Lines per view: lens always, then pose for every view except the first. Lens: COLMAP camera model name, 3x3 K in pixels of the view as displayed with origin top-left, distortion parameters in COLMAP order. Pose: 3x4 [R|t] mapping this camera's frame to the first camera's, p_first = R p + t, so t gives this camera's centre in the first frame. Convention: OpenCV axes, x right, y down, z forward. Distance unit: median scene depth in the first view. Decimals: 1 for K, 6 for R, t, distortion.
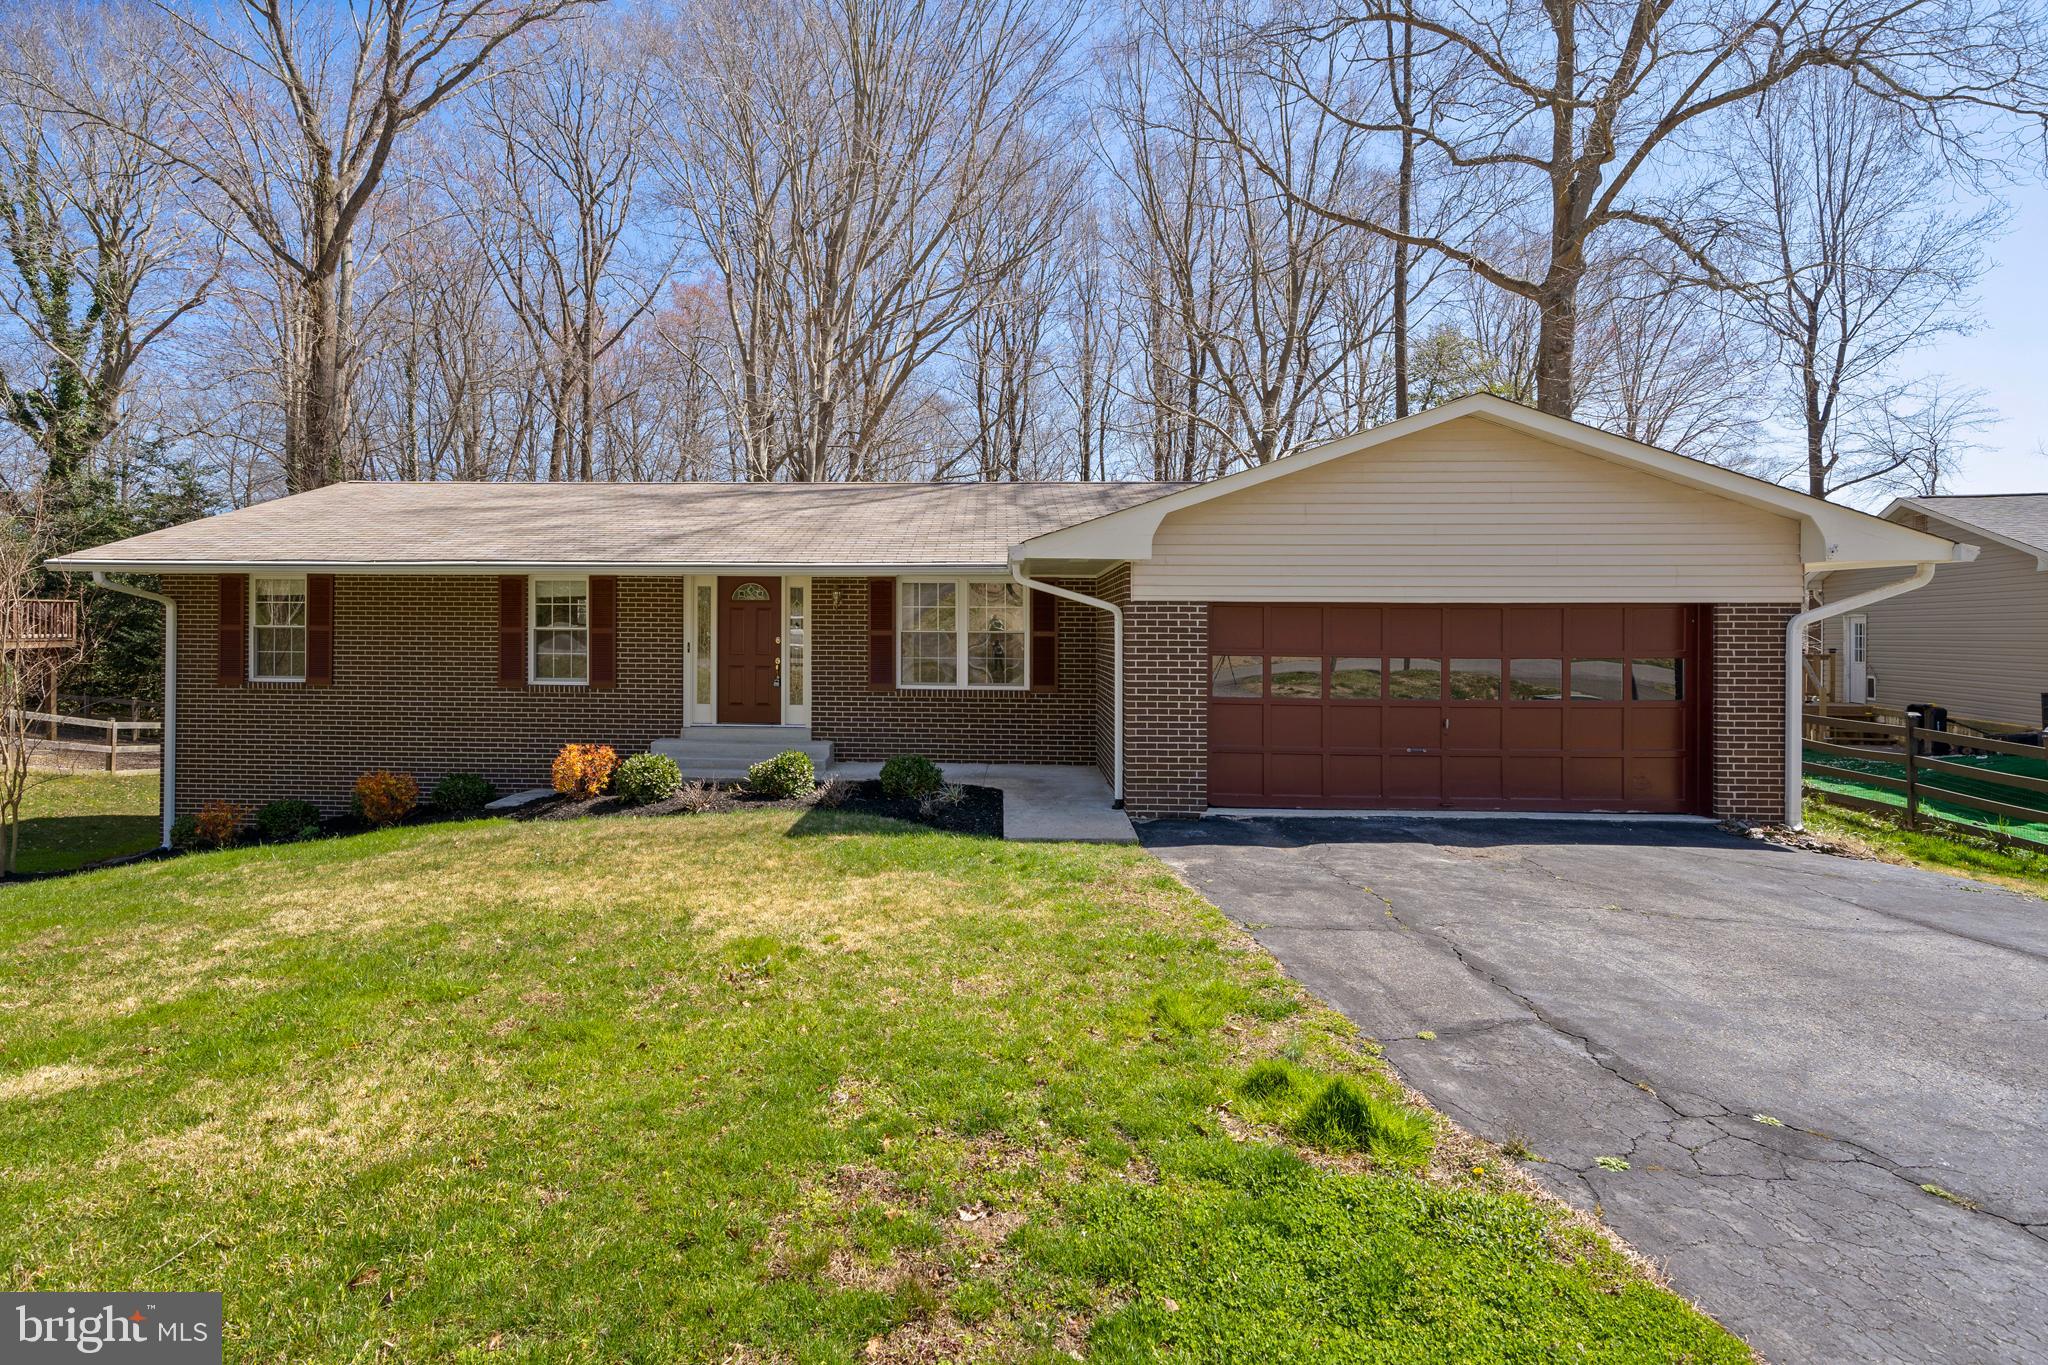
lens RADIAL K [[922.2, 0, 966.6], [0, 922.2, 623.8], [0, 0, 1]] dist [0.001026, -0.000158]
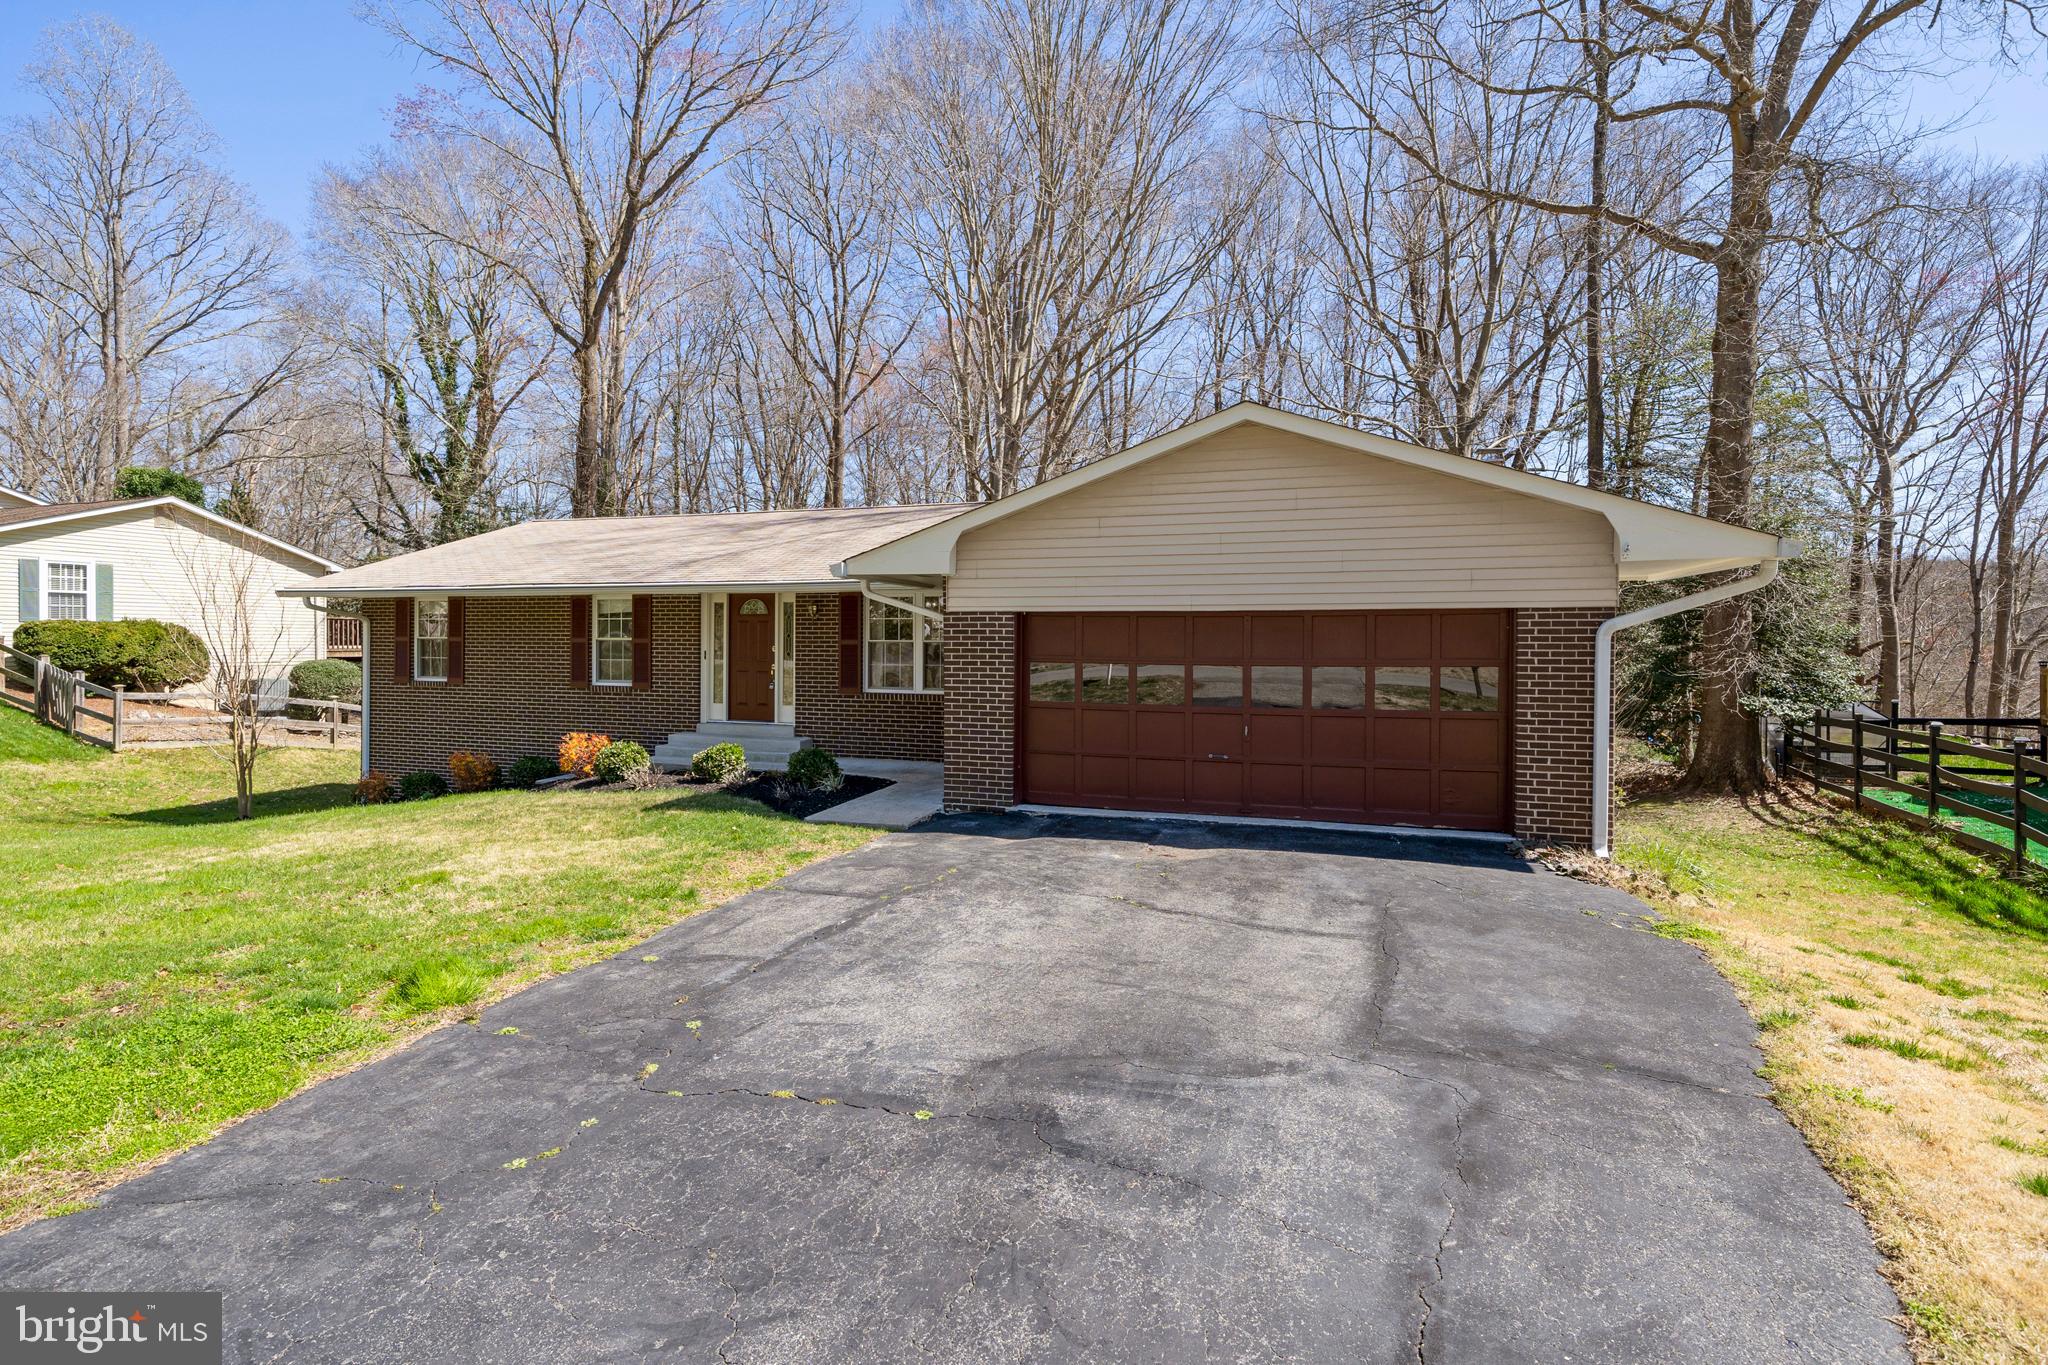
lens RADIAL K [[922.2, 0, 1050.3], [0, 922.2, 643.1], [0, 0, 1]] dist [0.001026, -0.000158]
pose [[0.966429, -0.000831, -0.256931, 0.424101], [0.002771, 0.999970, 0.007187, 0.003613], [0.256917, -0.007658, 0.966403, -0.020132]]
